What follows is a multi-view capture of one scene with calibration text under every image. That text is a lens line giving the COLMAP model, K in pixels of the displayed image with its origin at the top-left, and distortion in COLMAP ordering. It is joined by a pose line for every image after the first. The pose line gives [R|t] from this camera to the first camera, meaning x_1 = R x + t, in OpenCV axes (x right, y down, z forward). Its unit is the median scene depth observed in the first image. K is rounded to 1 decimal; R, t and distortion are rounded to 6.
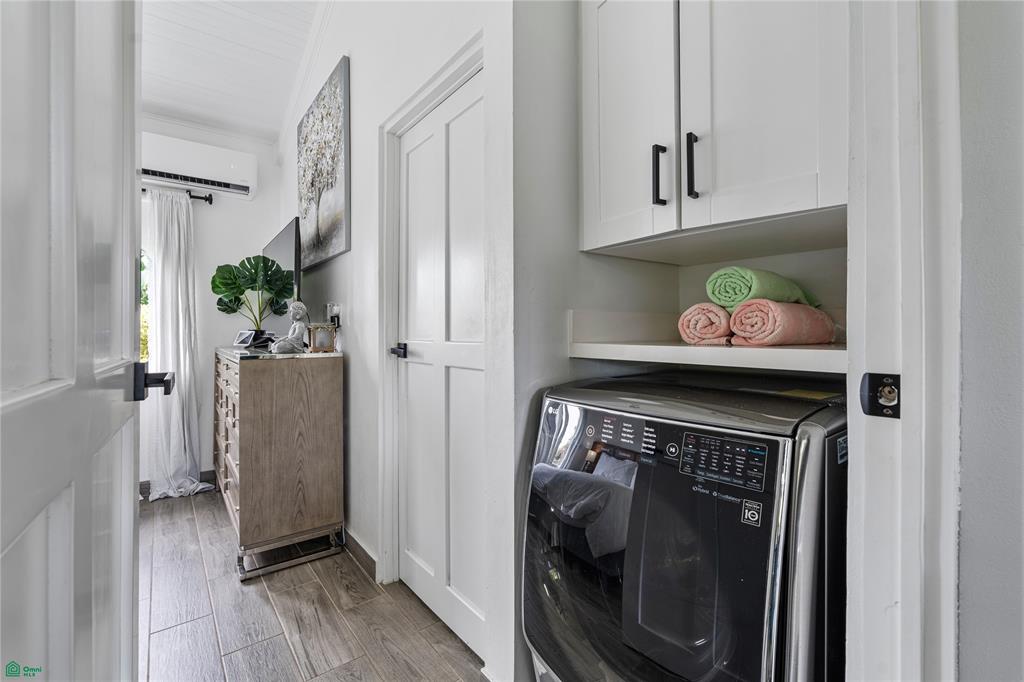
lens RADIAL K [[448.2, 0, 510.5], [0, 448.2, 329.4], [0, 0, 1]] dist [-0.002317, -0.000221]
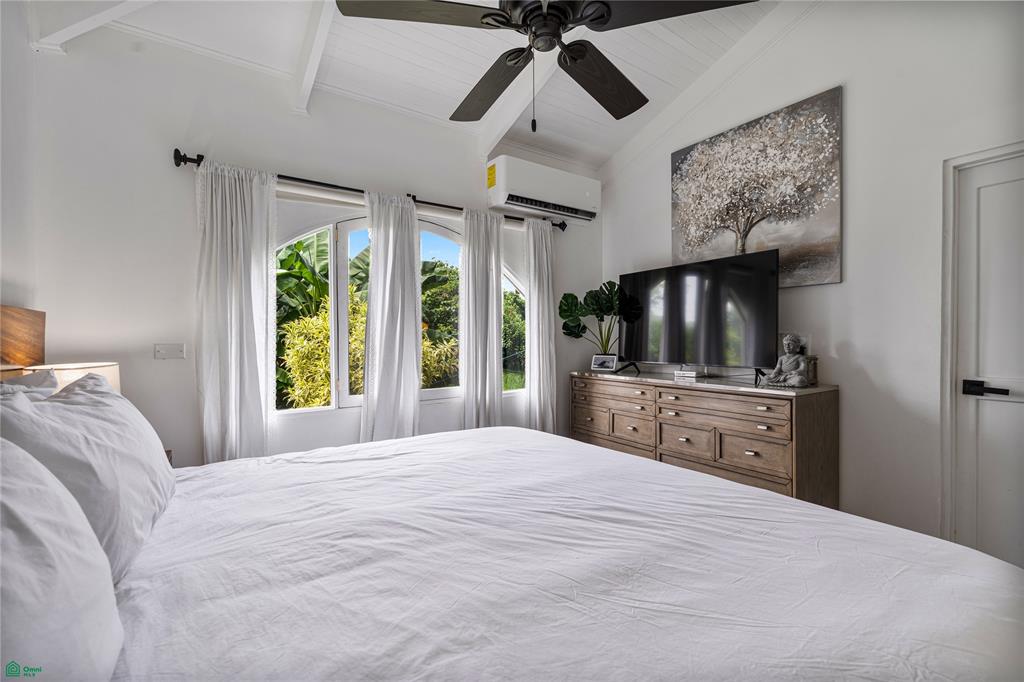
lens RADIAL K [[441.5, 0, 512.0], [0, 441.5, 341.0], [0, 0, 1]] dist [-0.009319, -0.000272]
pose [[0.997632, 0.001575, -0.068763, -0.744145], [-0.000784, 0.999933, 0.011523, -0.040758], [0.068776, -0.011442, 0.997566, -0.019148]]
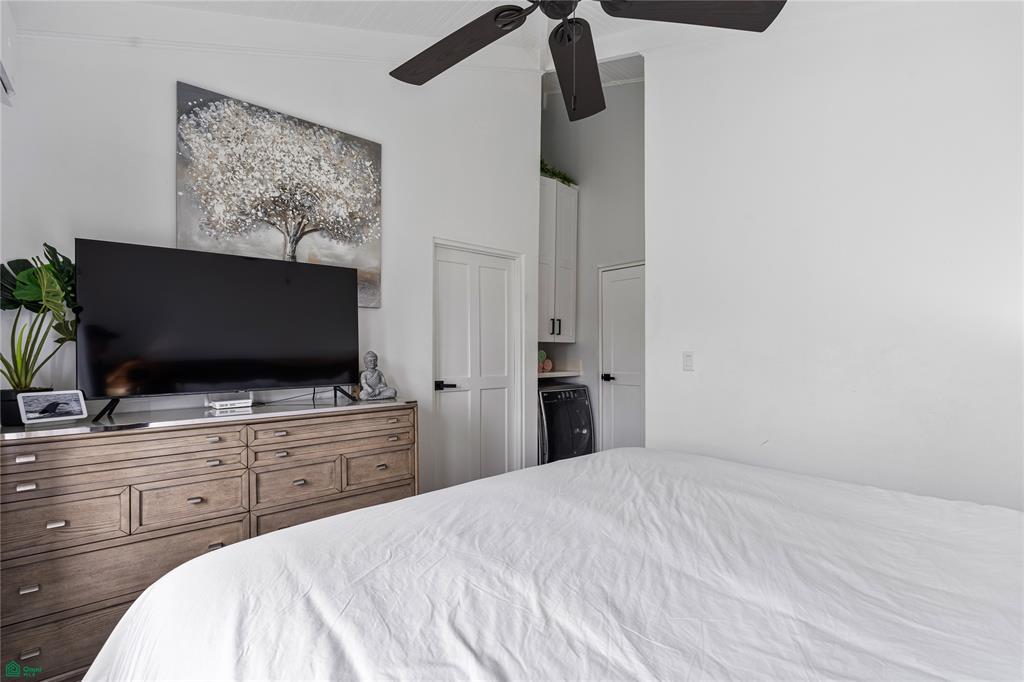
lens RADIAL K [[451.6, 0, 512.1], [0, 451.6, 350.2], [0, 0, 1]] dist [-0.000397, -0.000112]
pose [[-0.041872, 0.009925, 0.999074, -1.145253], [0.000651, 0.999951, -0.009907, -0.037559], [-0.999123, 0.000235, -0.041876, 0.508977]]
